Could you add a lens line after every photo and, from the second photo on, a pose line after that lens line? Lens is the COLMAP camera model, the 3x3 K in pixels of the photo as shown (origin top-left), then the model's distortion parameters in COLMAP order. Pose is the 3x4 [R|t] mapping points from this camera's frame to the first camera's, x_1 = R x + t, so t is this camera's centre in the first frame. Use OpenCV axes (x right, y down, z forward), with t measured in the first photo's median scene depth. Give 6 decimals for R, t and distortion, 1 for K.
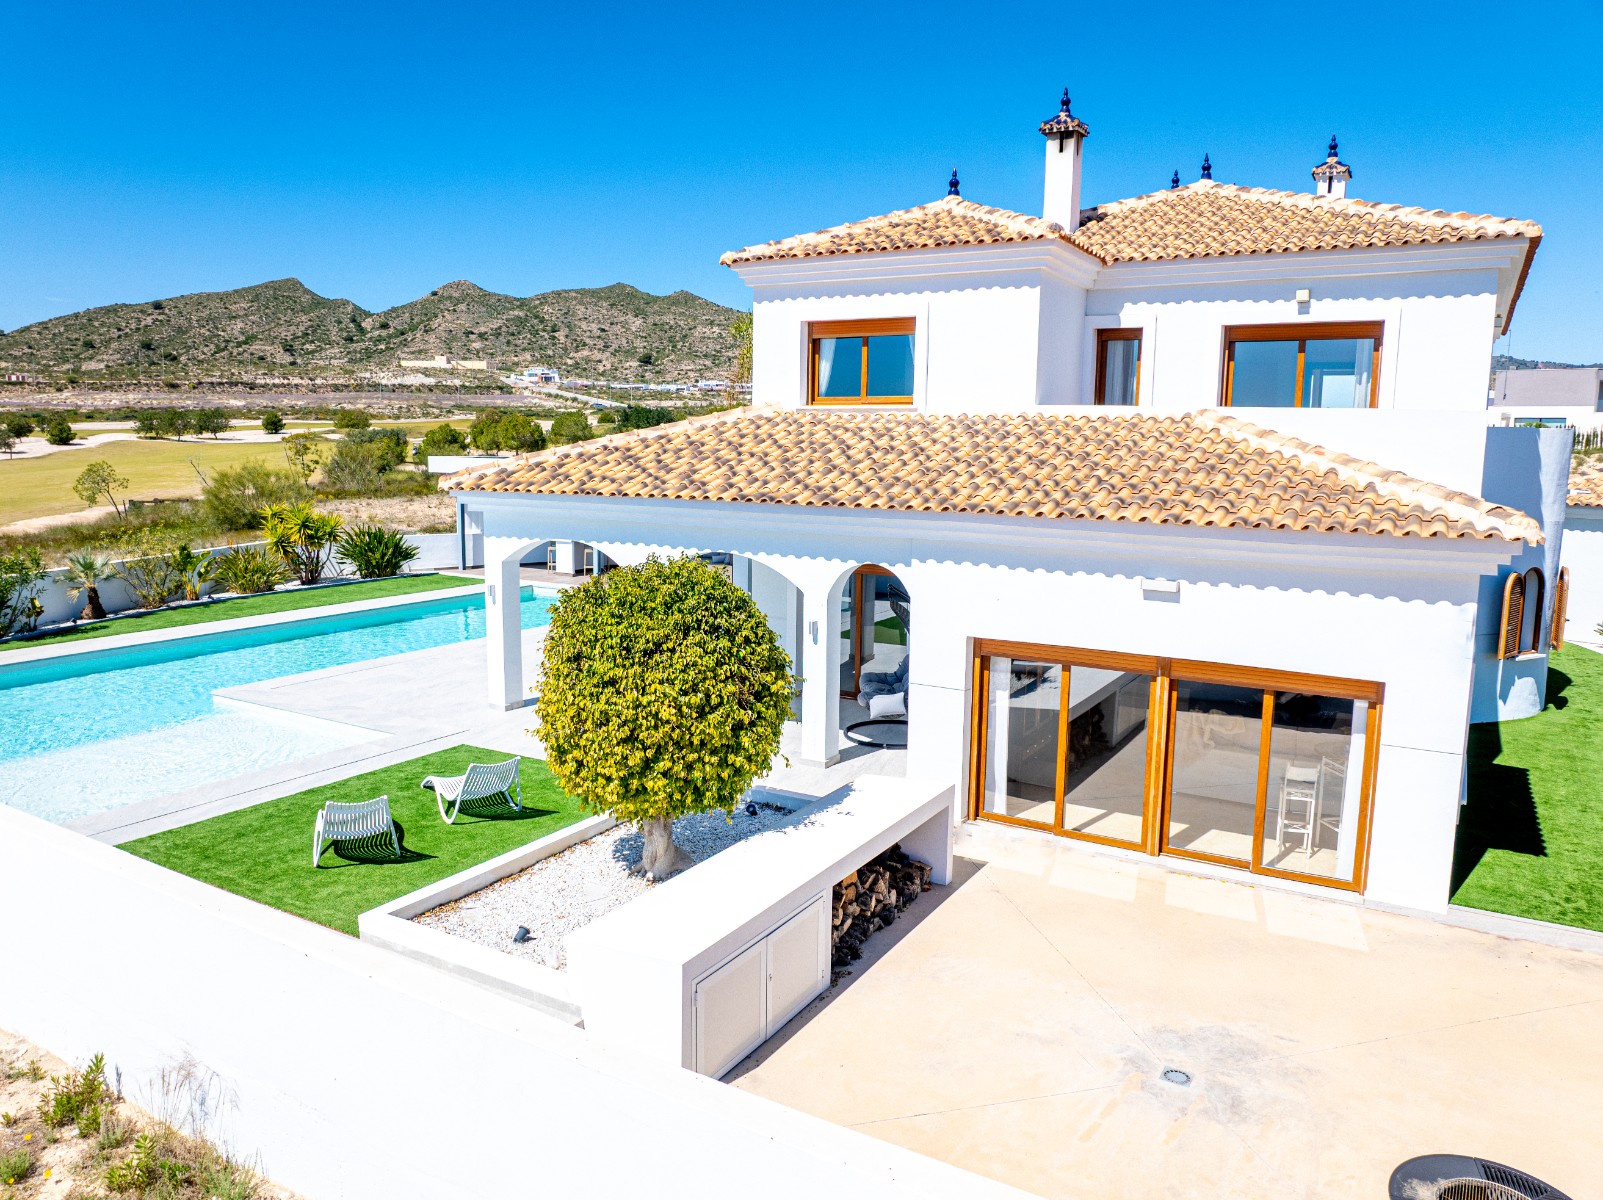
lens RADIAL K [[1135.5, 0, 803.3], [0, 1135.5, 605.4], [0, 0, 1]] dist [-0.047730, 0.019239]
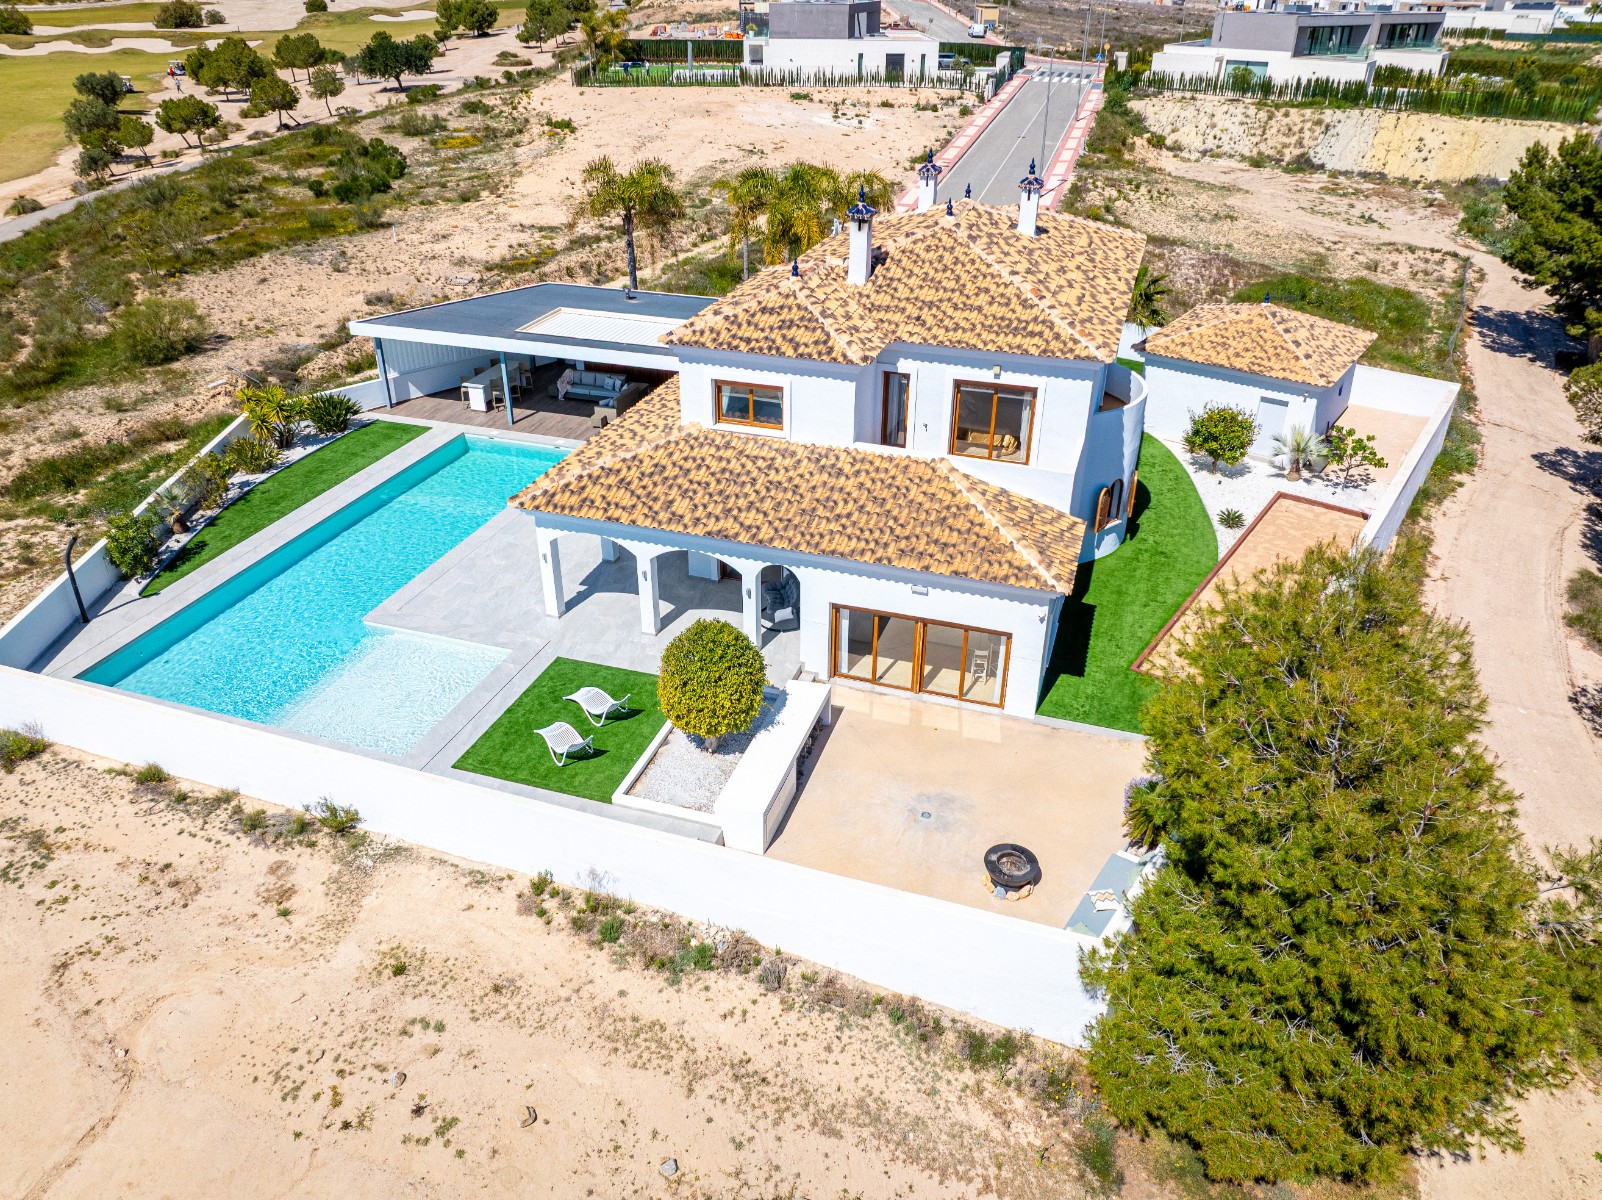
lens RADIAL K [[1134.7, 0, 802.8], [0, 1134.7, 605.4], [0, 0, 1]] dist [-0.047730, 0.019239]
pose [[0.976613, -0.111015, 0.184128, -0.205598], [0.035632, 0.928112, 0.370591, -0.534071], [-0.212033, -0.355363, 0.910362, -0.631941]]
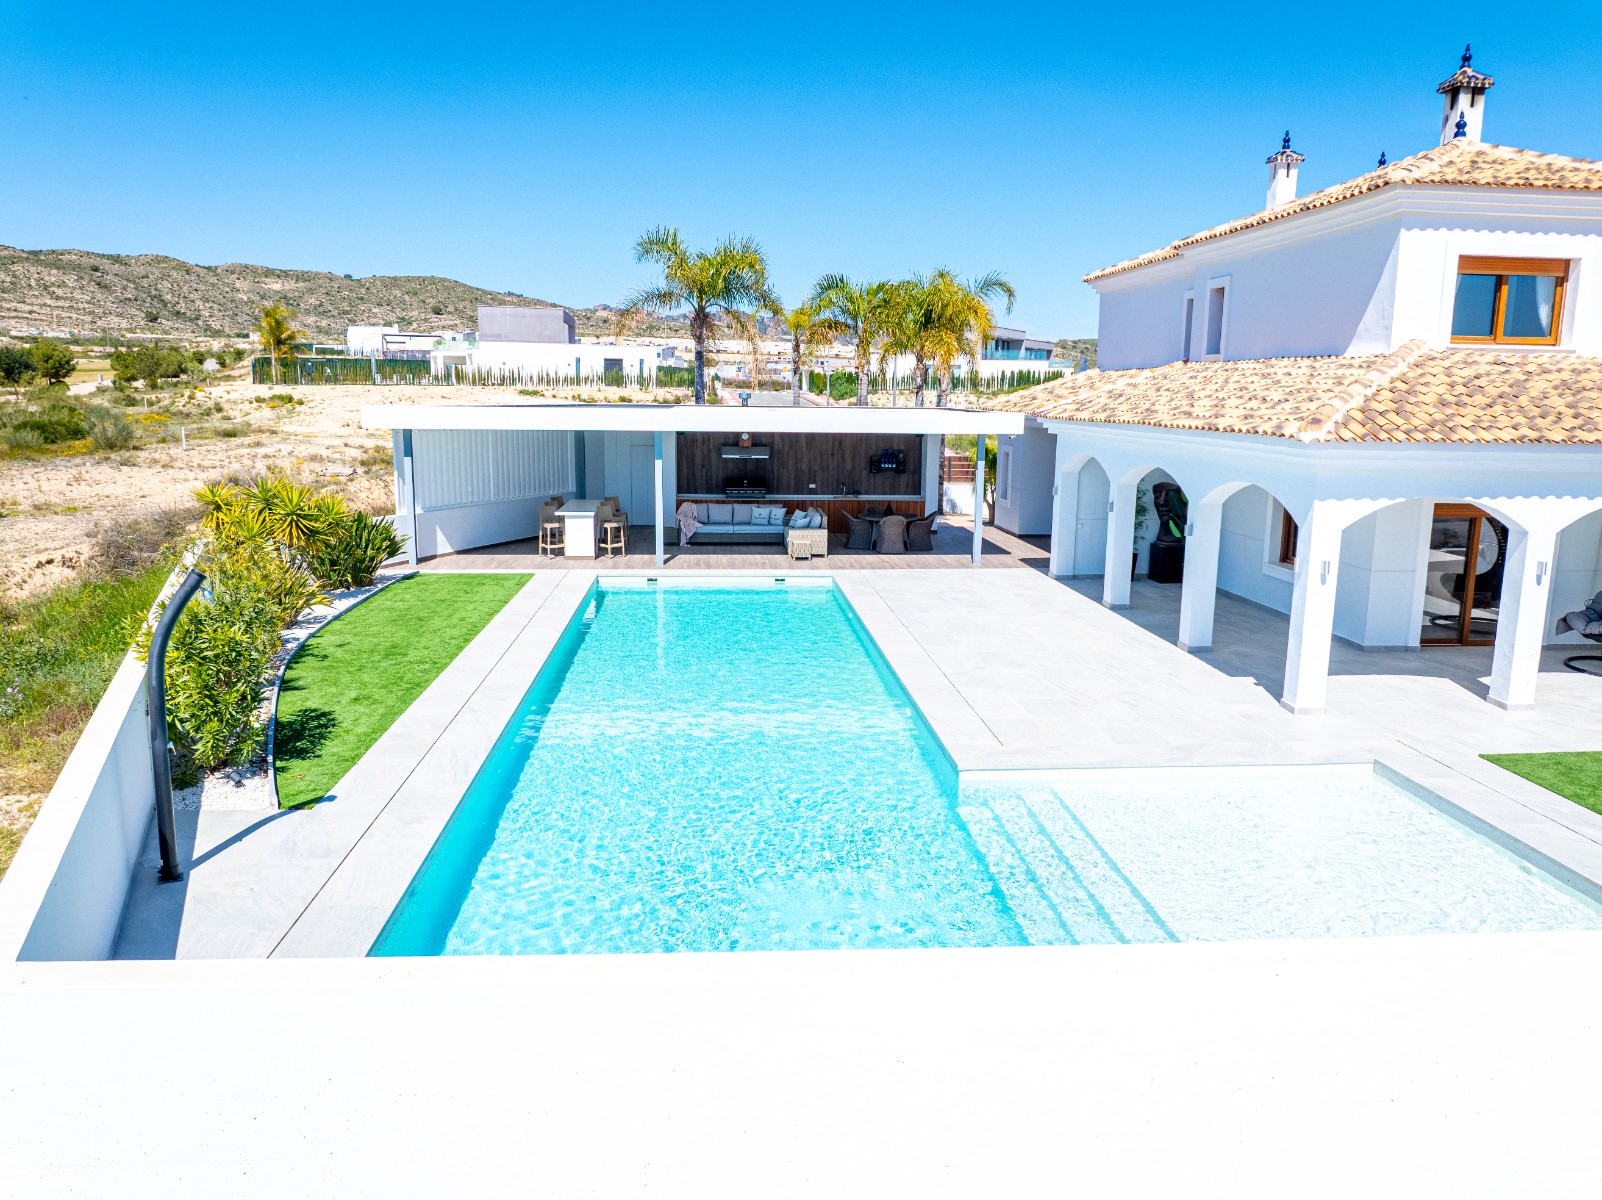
lens RADIAL K [[1134.7, 0, 802.8], [0, 1134.7, 605.4], [0, 0, 1]] dist [-0.047730, 0.019239]
pose [[0.817076, -0.109225, 0.566088, -0.976718], [0.083507, 0.993957, 0.071248, -0.069088], [-0.570449, -0.010942, 0.821260, 0.526824]]
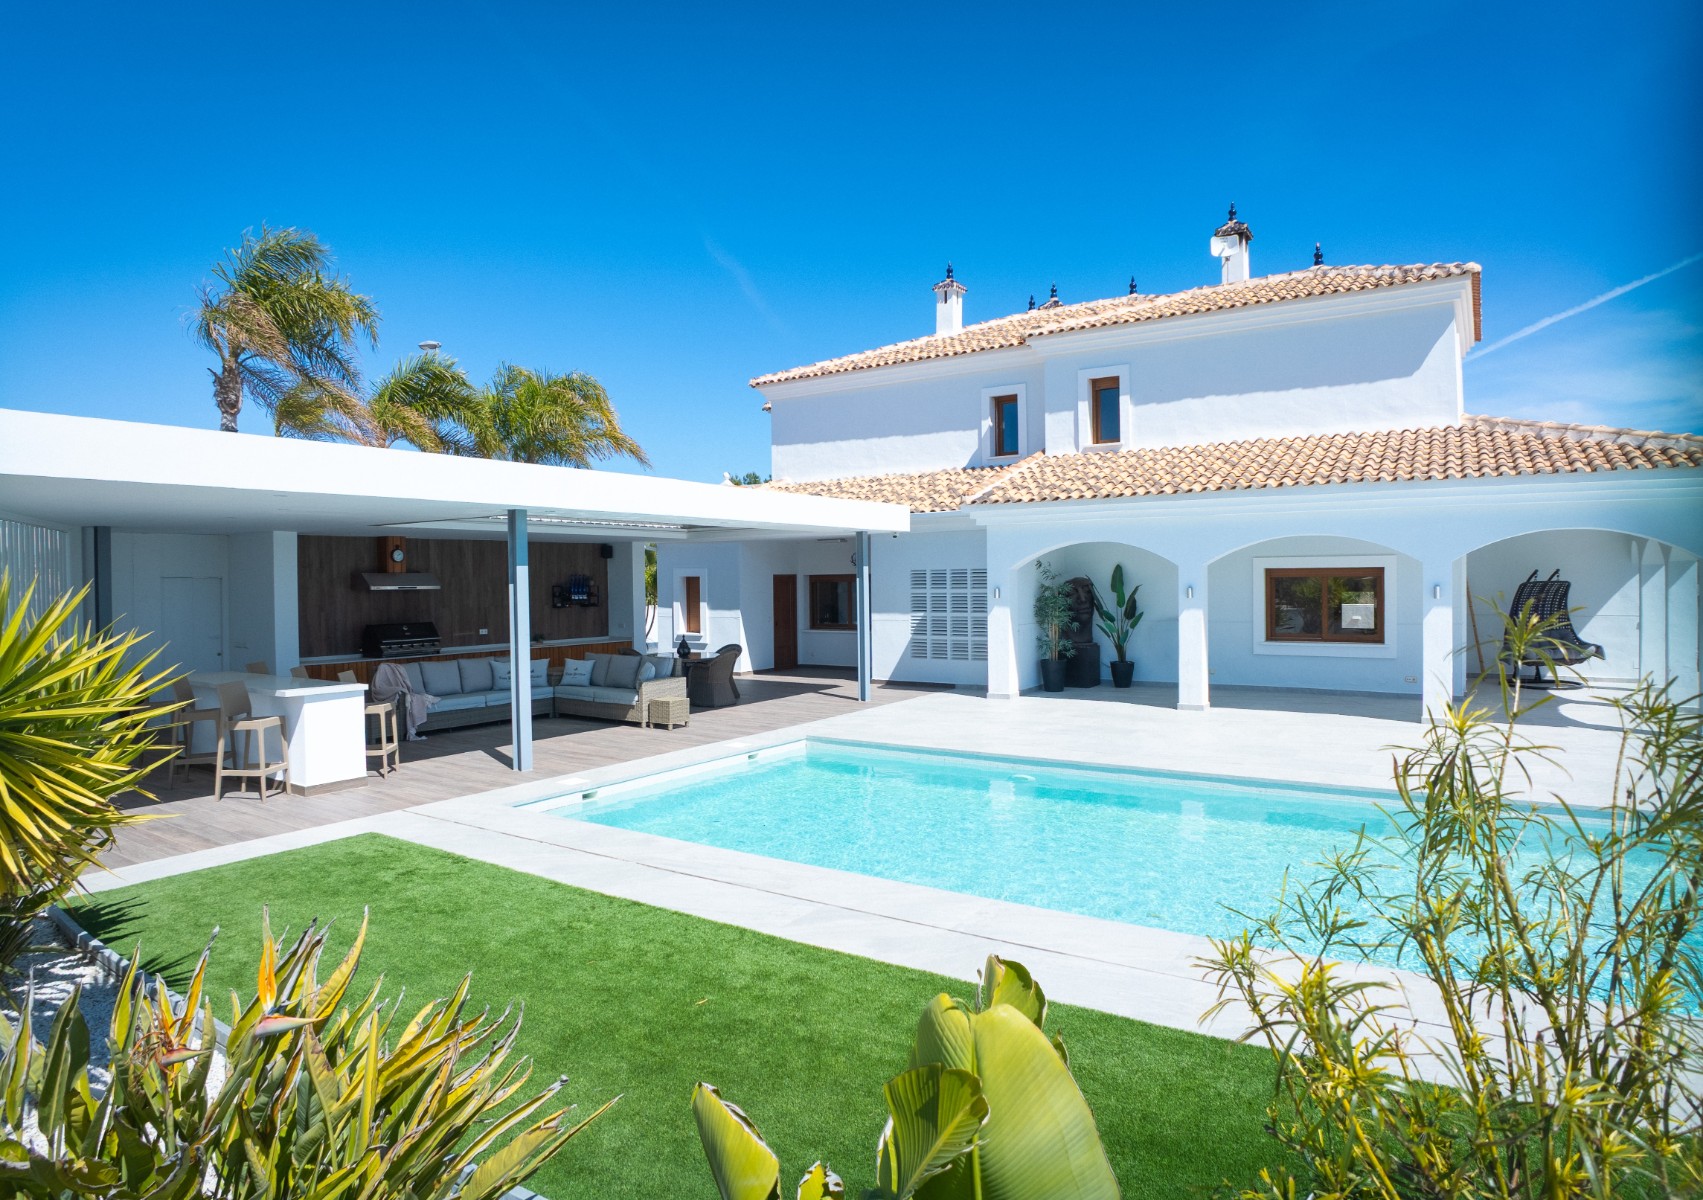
lens RADIAL K [[969.7, 0, 854.8], [0, 969.7, 586.8], [0, 0, 1]] dist [-0.046775, -0.000234]
pose [[0.049243, -0.019261, 0.998601, -0.919955], [0.162968, 0.986570, 0.010992, -0.120485], [-0.985402, 0.162199, 0.051721, 1.522987]]
